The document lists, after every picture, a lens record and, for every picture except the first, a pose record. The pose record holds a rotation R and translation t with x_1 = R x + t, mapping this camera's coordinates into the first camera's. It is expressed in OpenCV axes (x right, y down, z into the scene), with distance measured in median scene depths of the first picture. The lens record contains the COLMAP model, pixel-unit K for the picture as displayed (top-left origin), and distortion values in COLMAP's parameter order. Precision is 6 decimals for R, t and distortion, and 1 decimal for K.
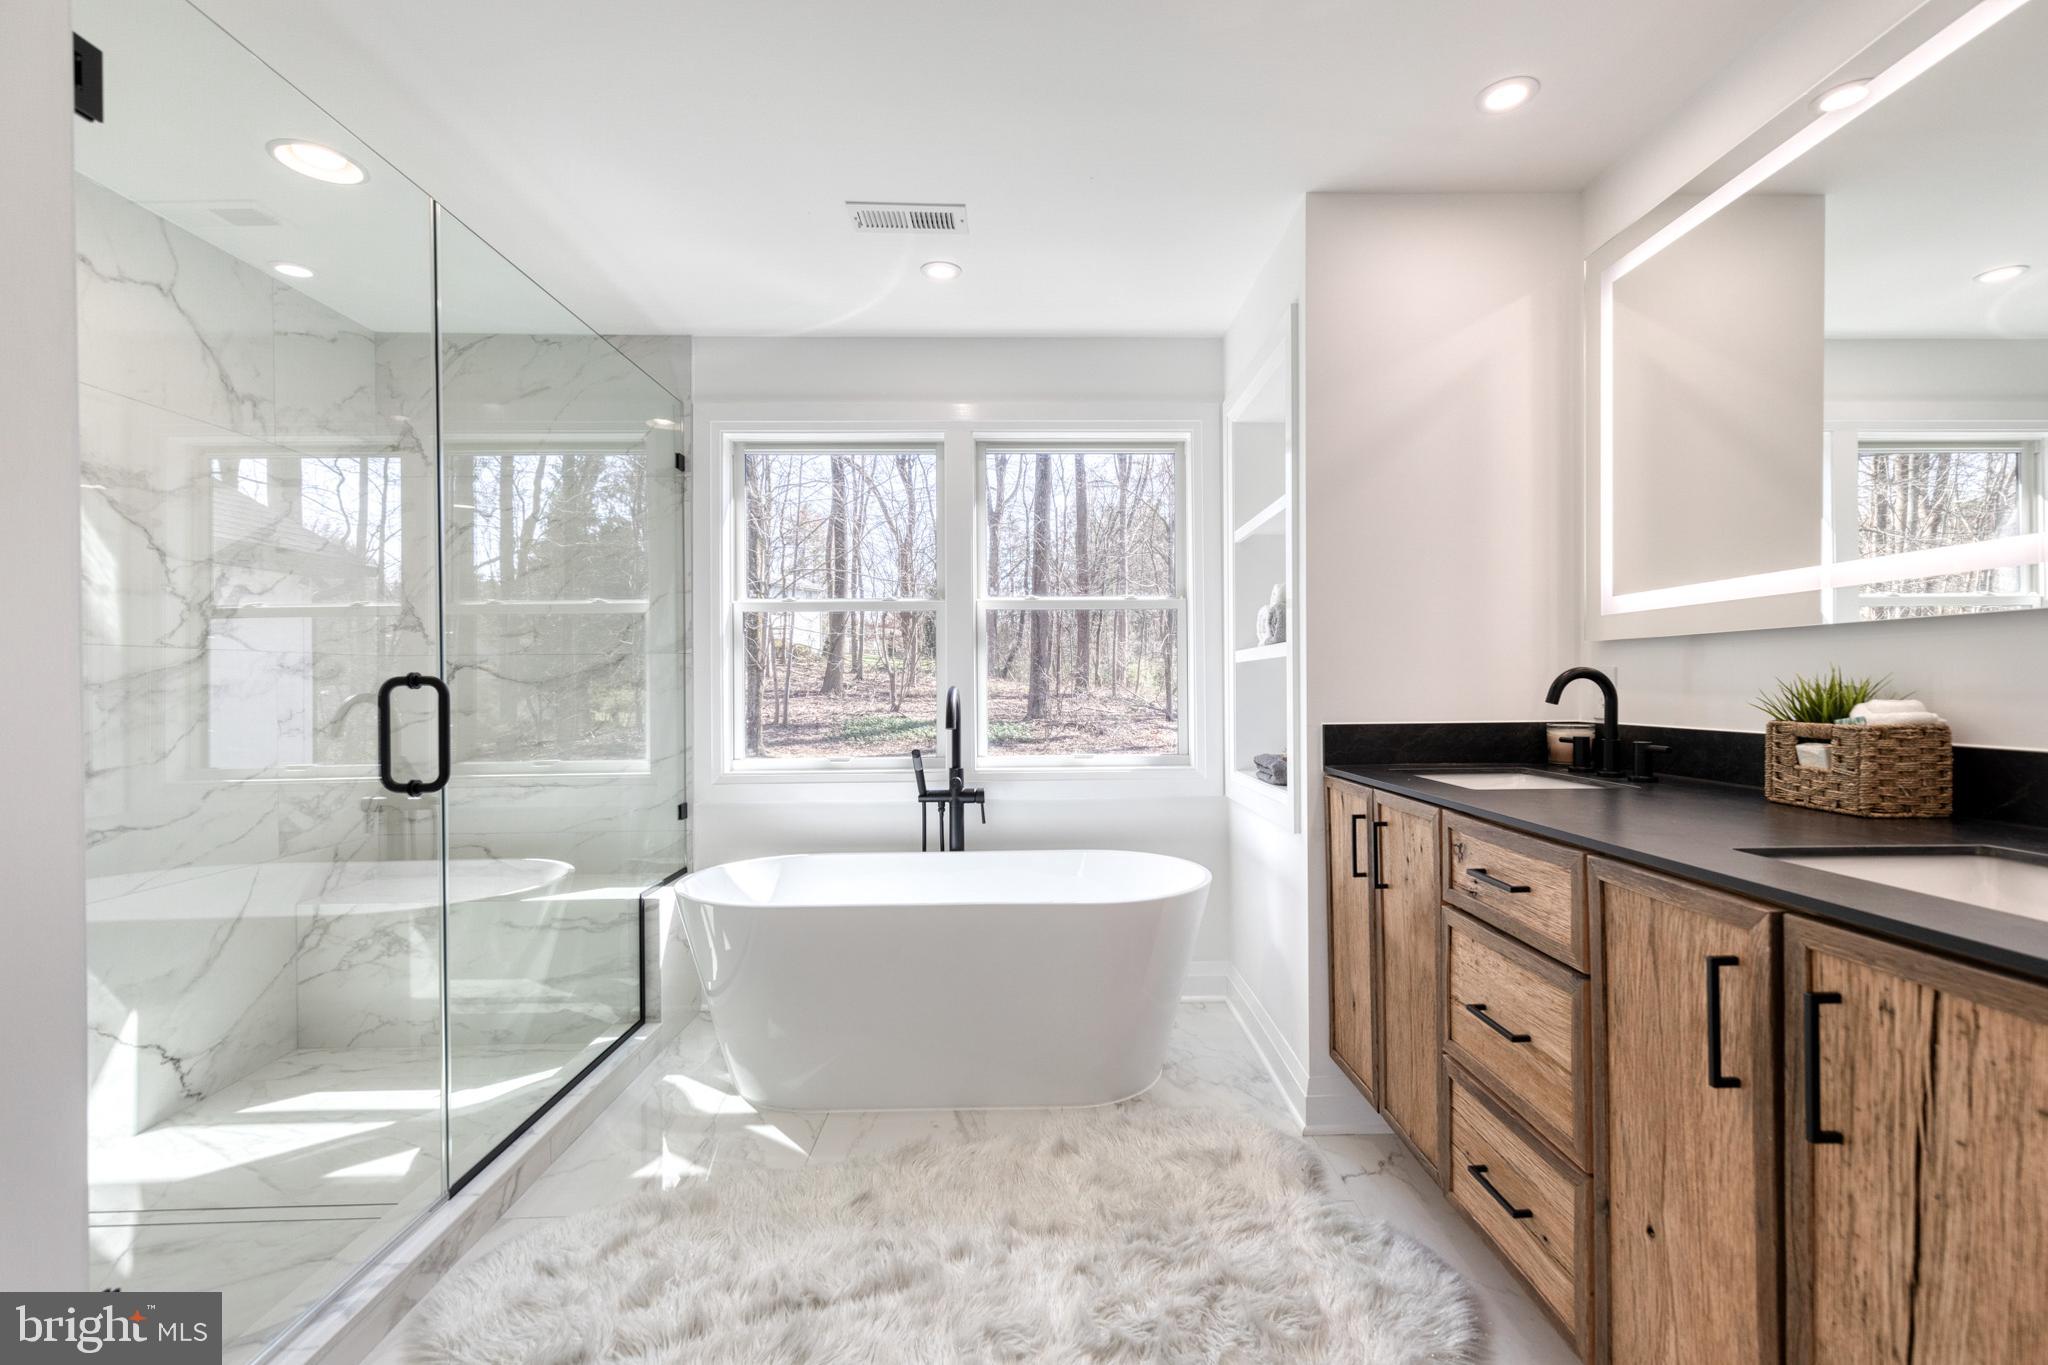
lens RADIAL K [[926.3, 0, 1035.3], [0, 926.3, 683.3], [0, 0, 1]] dist [0.007313, -0.001603]
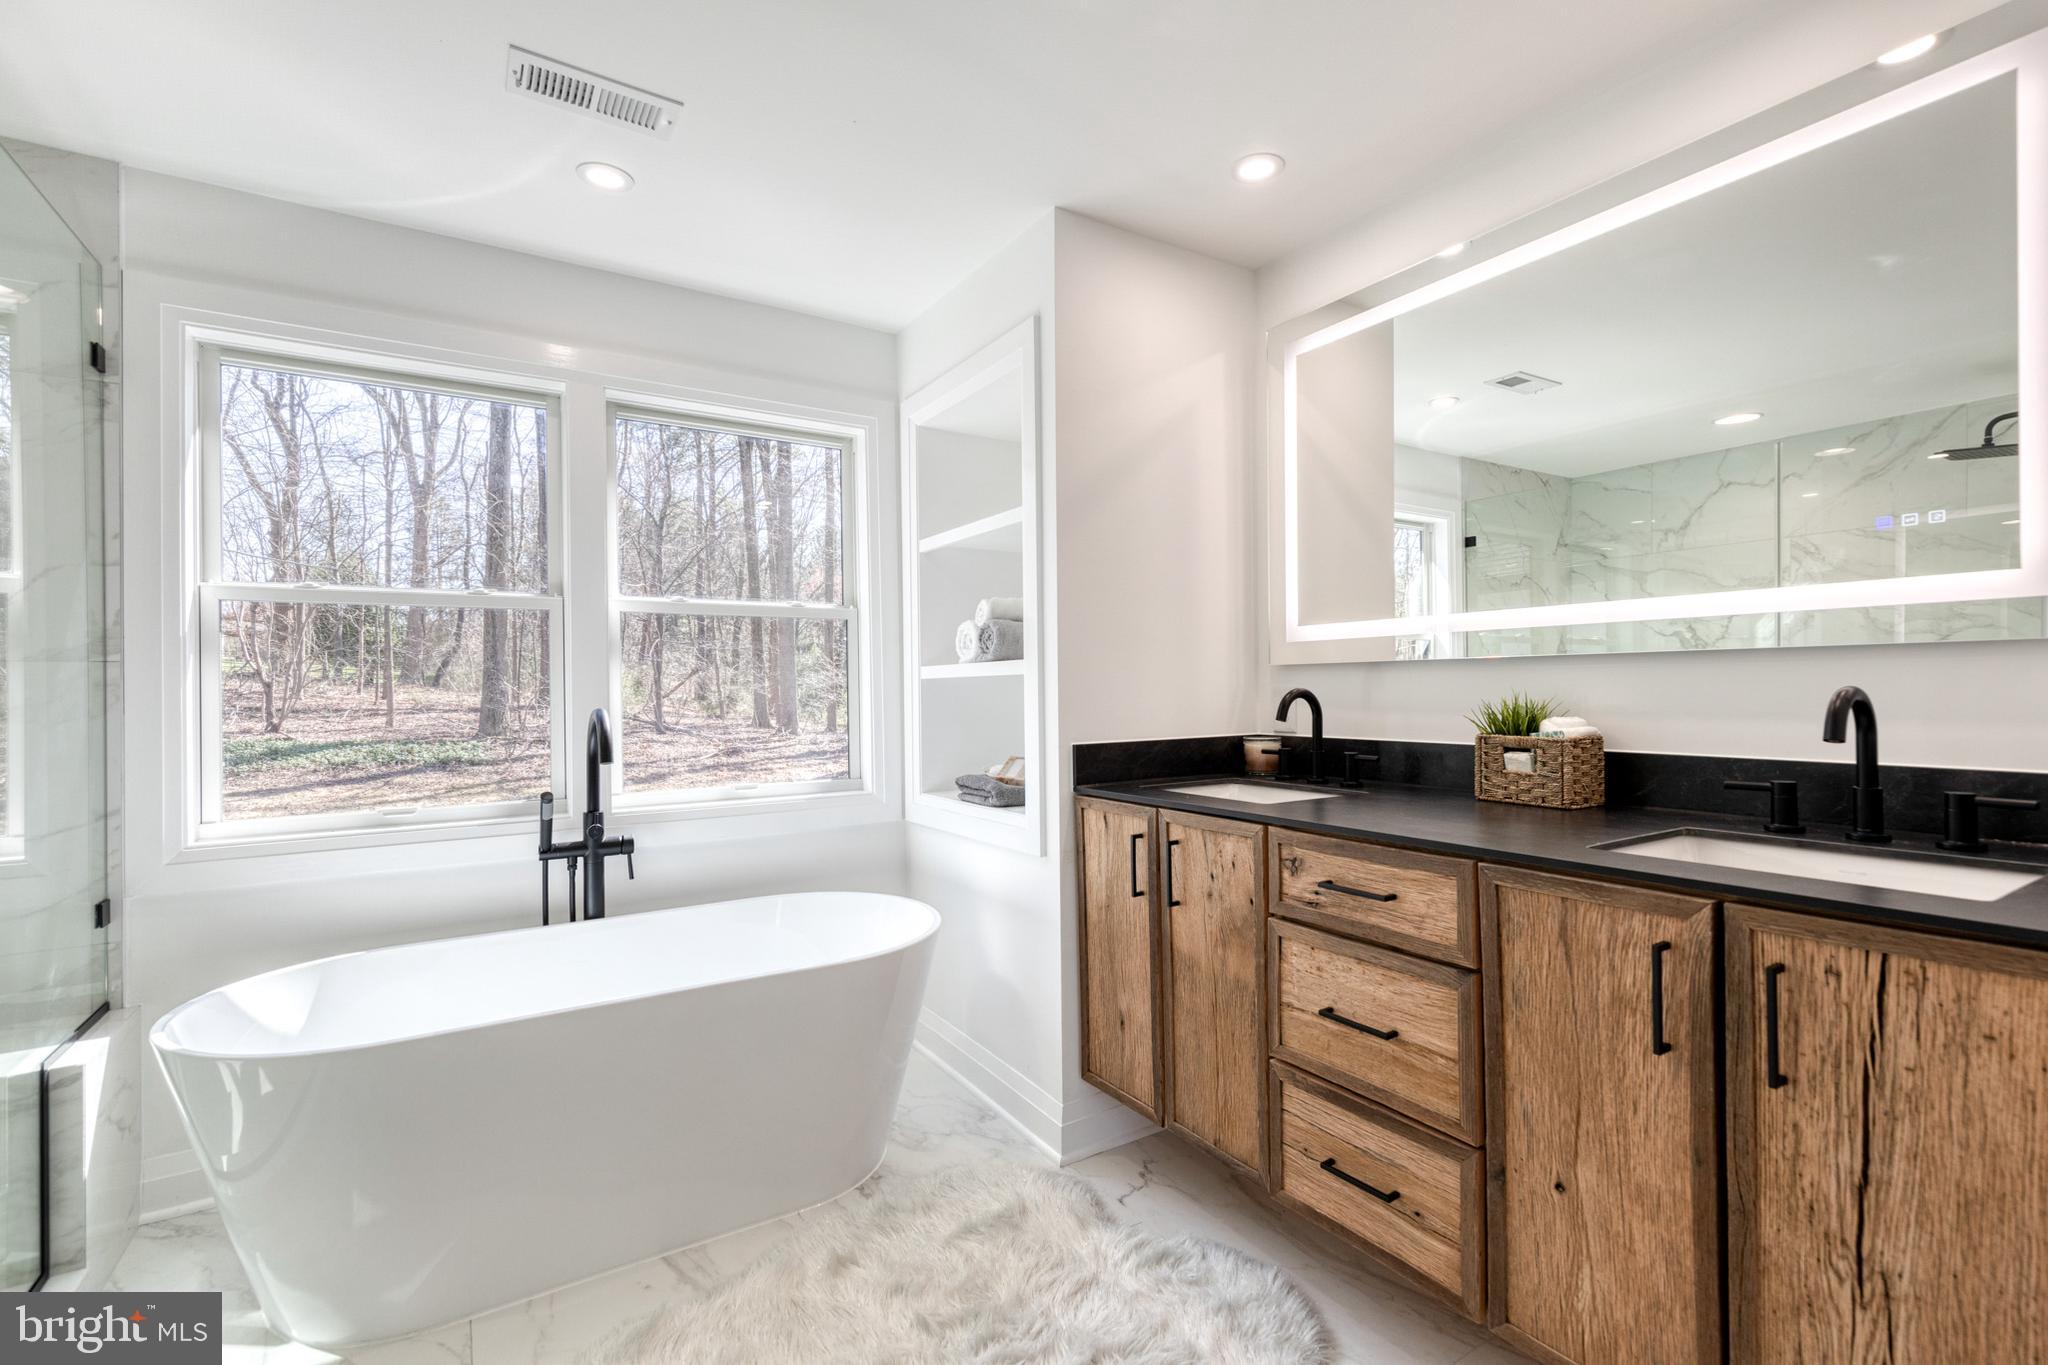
lens RADIAL K [[926.3, 0, 1032.2], [0, 926.3, 680.7], [0, 0, 1]] dist [0.007313, -0.001603]
pose [[0.848144, 0.001482, 0.529764, -0.268941], [0.004108, 0.999948, -0.009375, -0.016085], [-0.529750, 0.010128, 0.848093, 0.194020]]
